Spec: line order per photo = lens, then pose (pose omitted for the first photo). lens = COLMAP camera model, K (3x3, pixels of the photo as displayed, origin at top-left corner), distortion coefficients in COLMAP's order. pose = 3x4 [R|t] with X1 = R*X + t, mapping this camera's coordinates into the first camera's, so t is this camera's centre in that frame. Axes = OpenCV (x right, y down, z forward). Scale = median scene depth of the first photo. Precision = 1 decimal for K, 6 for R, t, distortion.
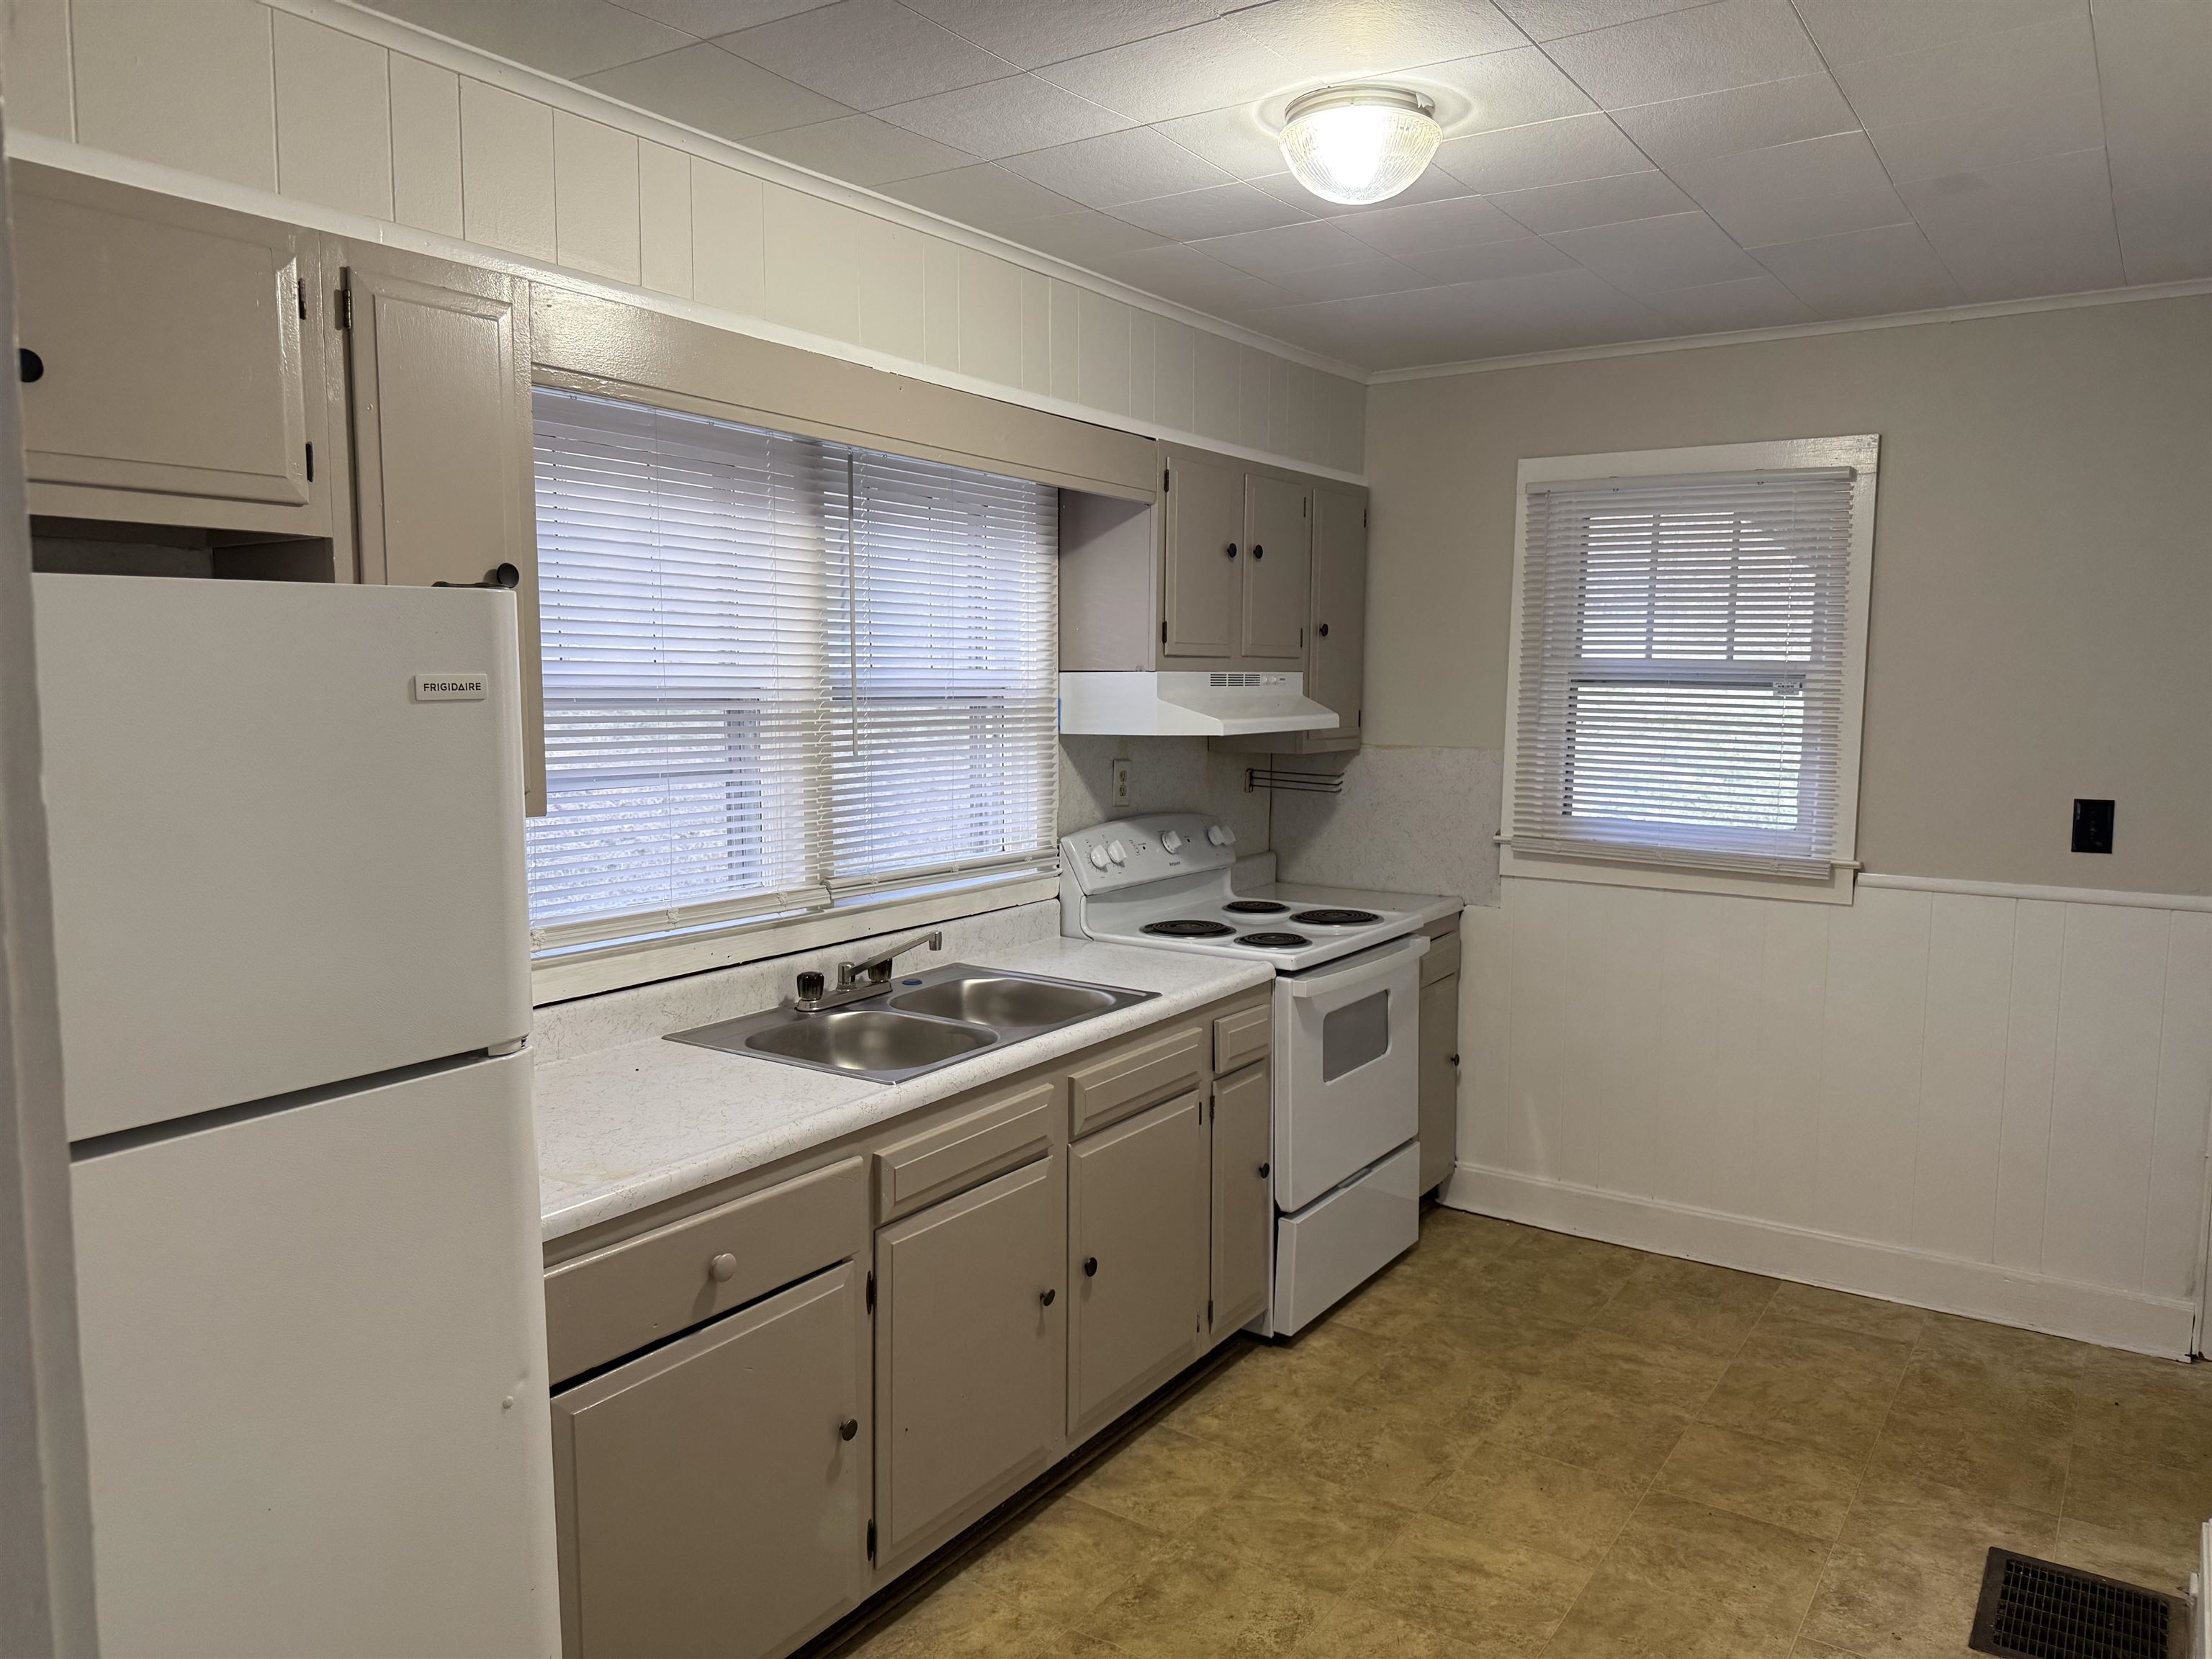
lens RADIAL K [[1573.5, 0, 1106.3], [0, 1573.5, 821.6], [0, 0, 1]] dist [0.019887, -0.012350]
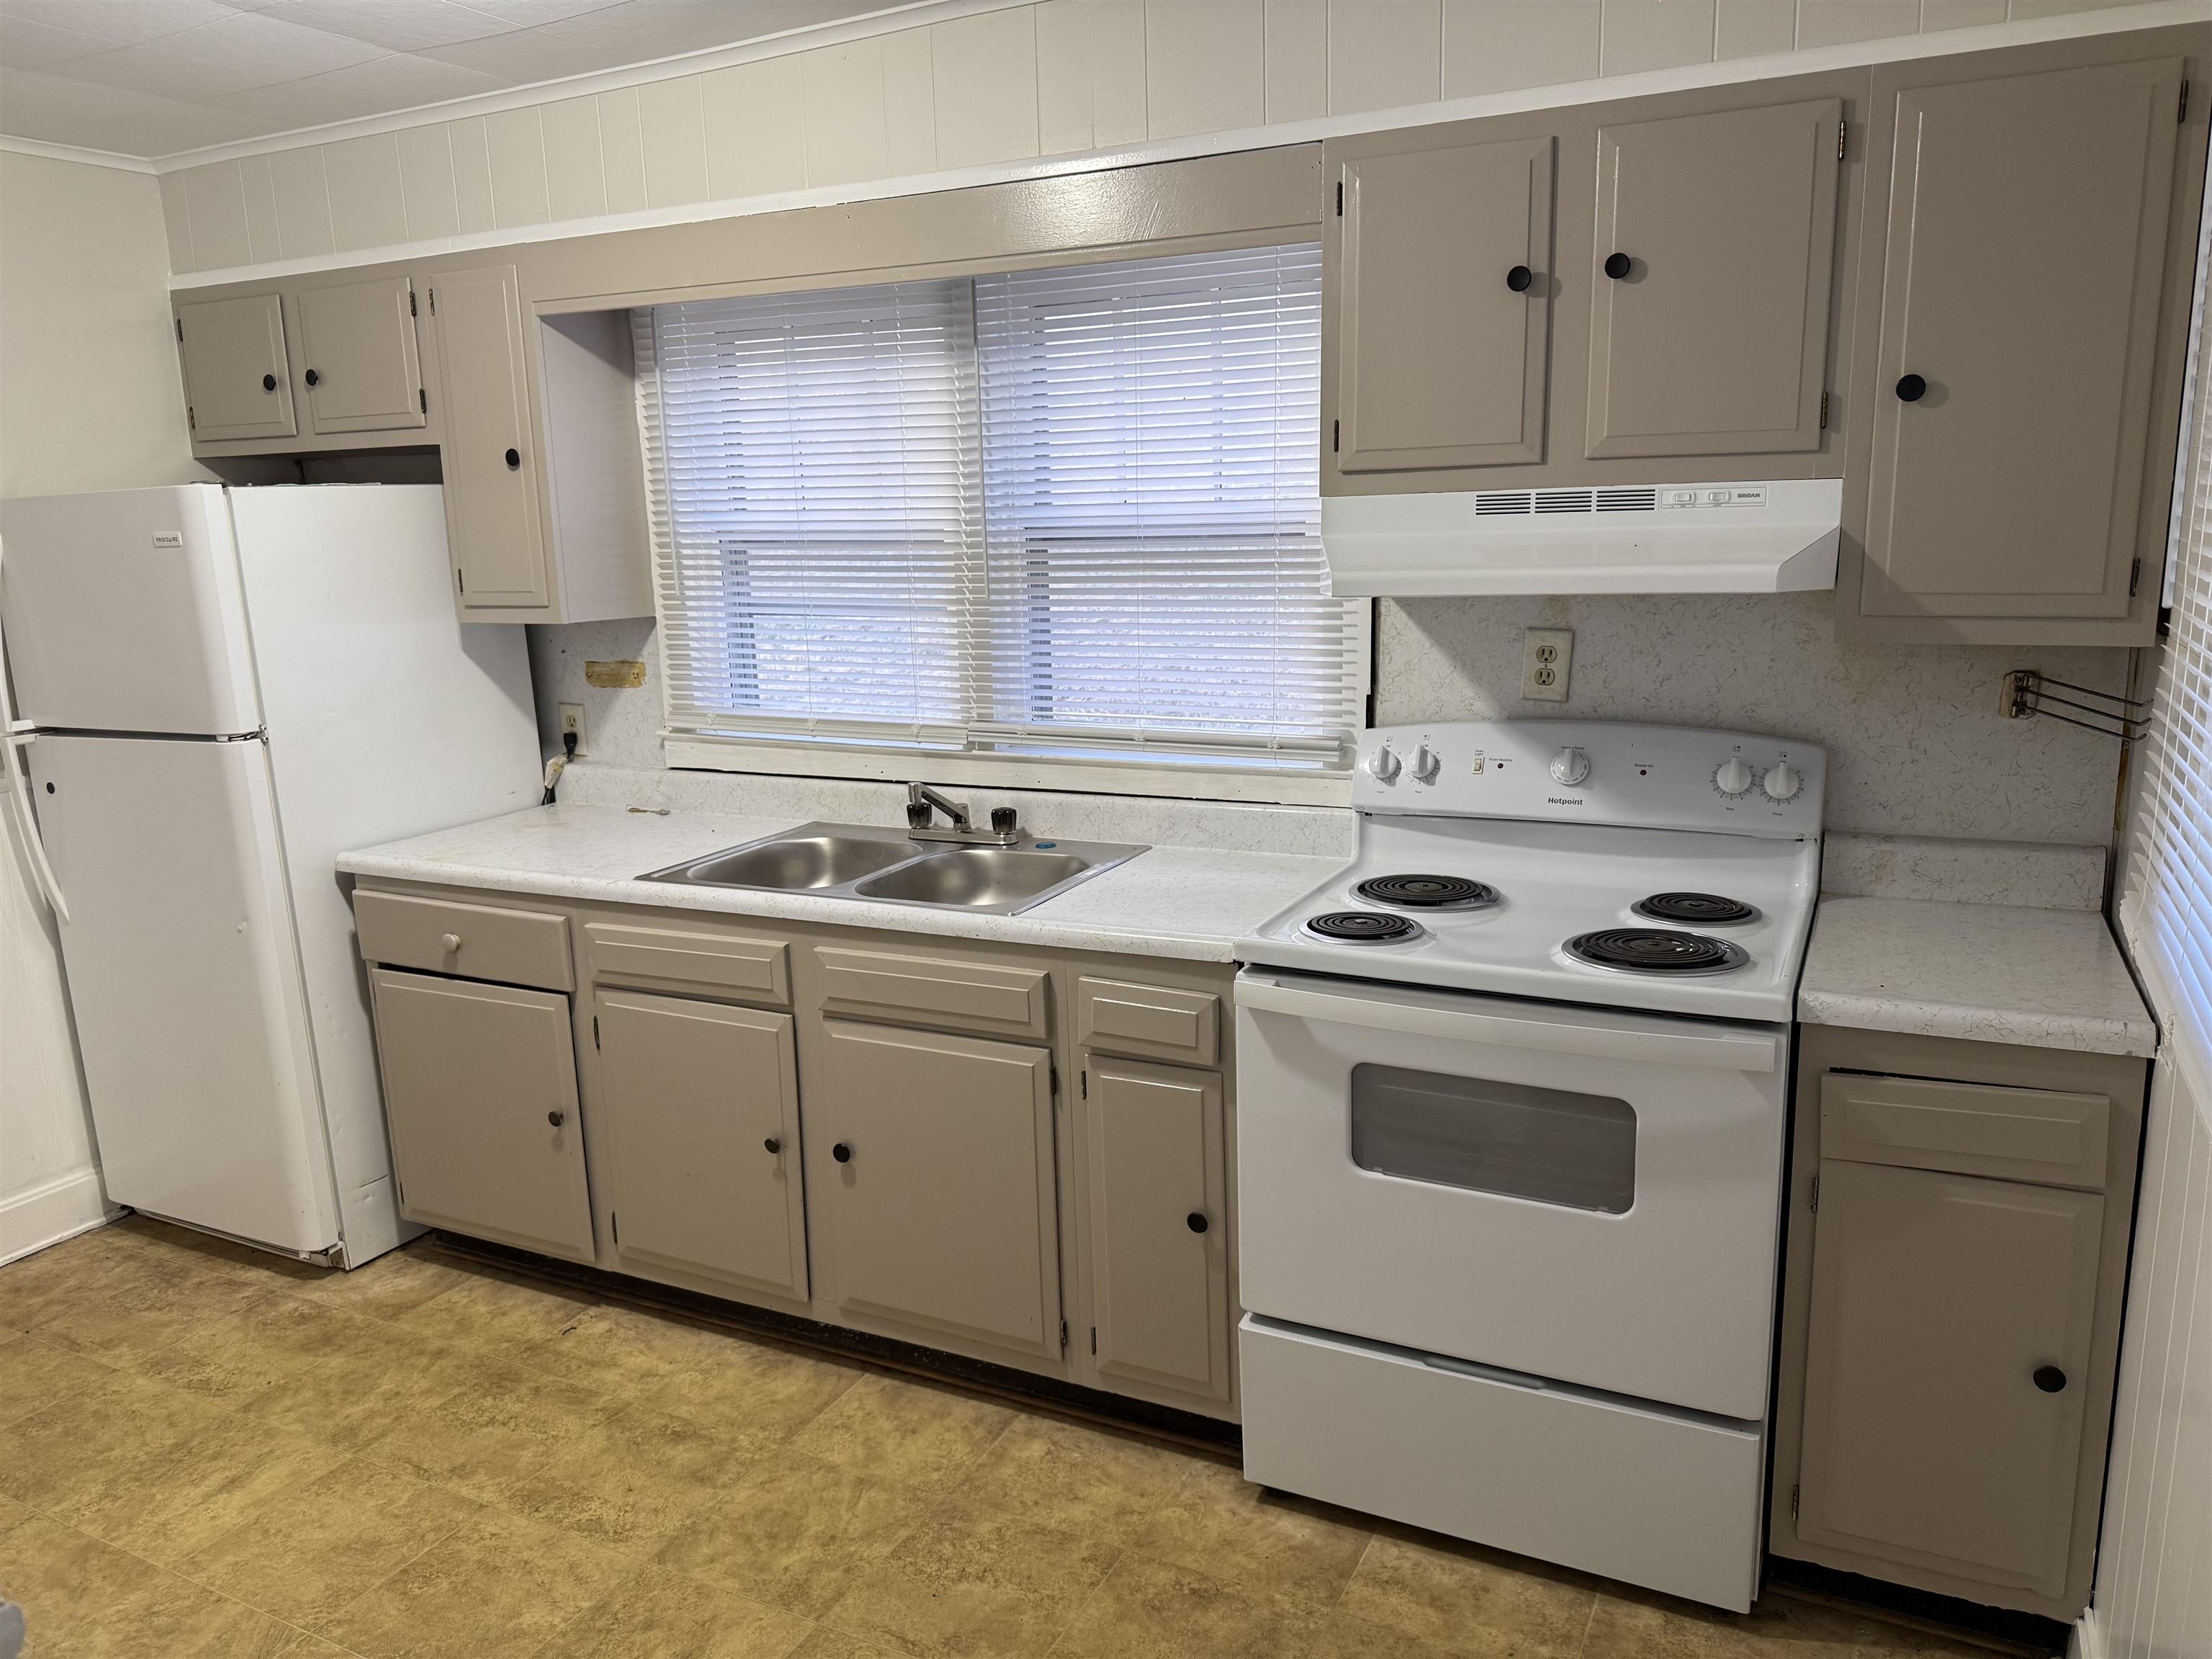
lens RADIAL K [[1573.5, 0, 1107.1], [0, 1573.5, 841.0], [0, 0, 1]] dist [0.019887, -0.012350]
pose [[0.117737, 0.190216, -0.974657, 0.775625], [-0.068302, 0.980710, 0.183146, -0.073148], [0.990693, 0.045008, 0.128458, 0.894306]]
